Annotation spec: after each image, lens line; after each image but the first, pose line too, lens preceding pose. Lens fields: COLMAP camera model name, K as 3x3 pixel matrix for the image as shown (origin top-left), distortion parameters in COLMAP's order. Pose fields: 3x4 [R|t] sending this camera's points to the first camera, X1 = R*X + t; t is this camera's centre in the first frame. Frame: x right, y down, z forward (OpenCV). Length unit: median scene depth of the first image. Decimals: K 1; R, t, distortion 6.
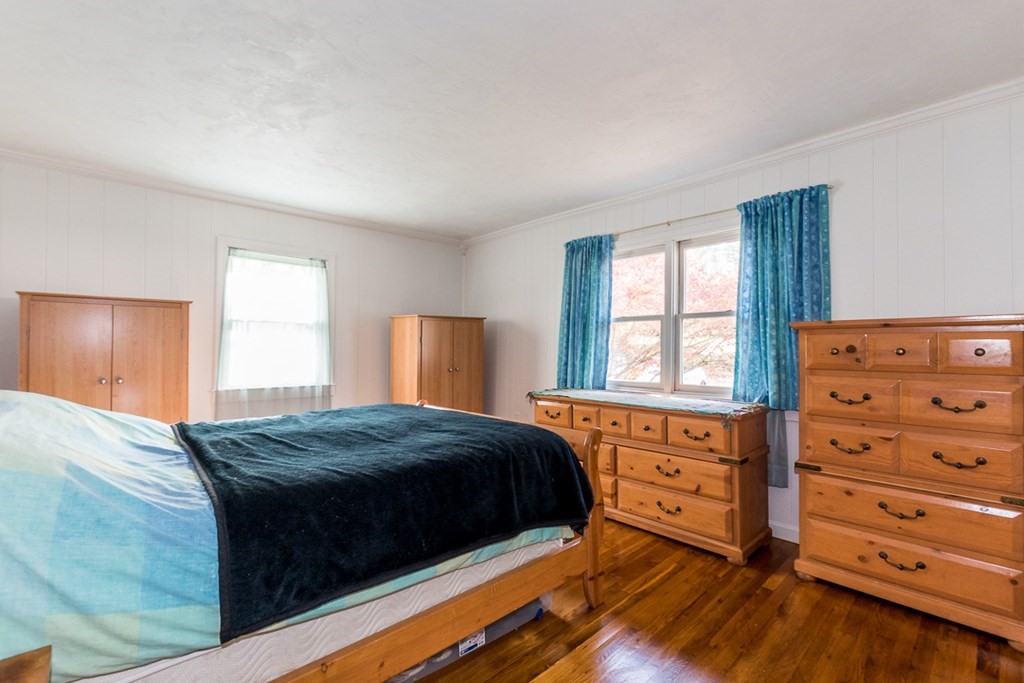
lens RADIAL K [[448.4, 0, 513.3], [0, 448.4, 333.7], [0, 0, 1]] dist [-0.001832, -0.000154]
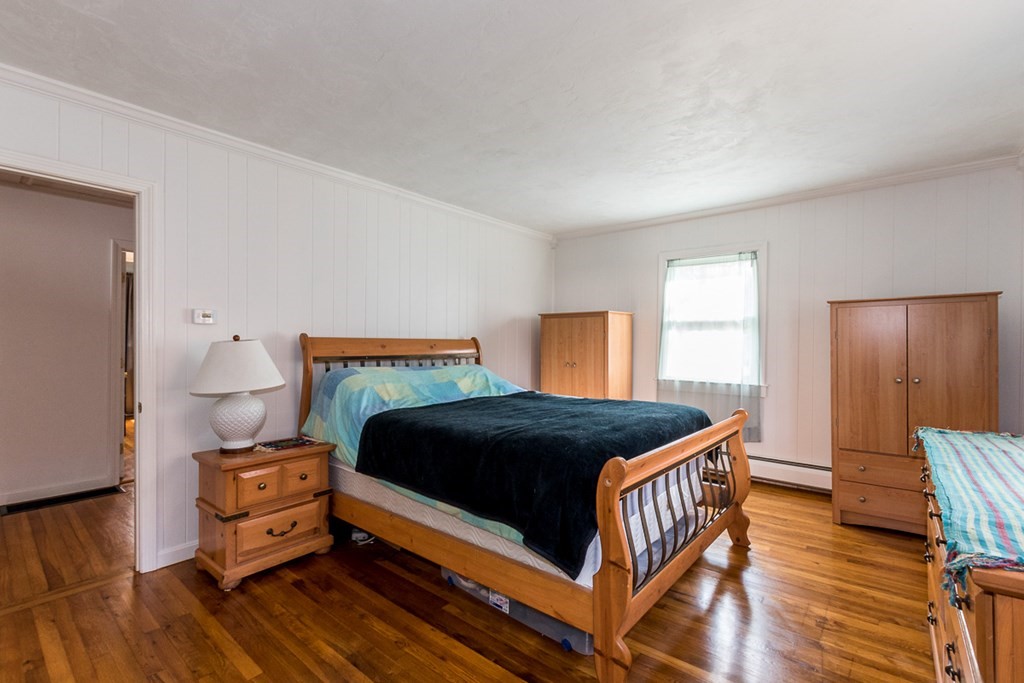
lens RADIAL K [[448.4, 0, 514.7], [0, 448.4, 347.3], [0, 0, 1]] dist [-0.001832, -0.000154]
pose [[0.130940, 0.006814, -0.991367, 0.482473], [0.025757, 0.999615, 0.010272, 0.014439], [0.991056, -0.026879, 0.130714, 0.419310]]
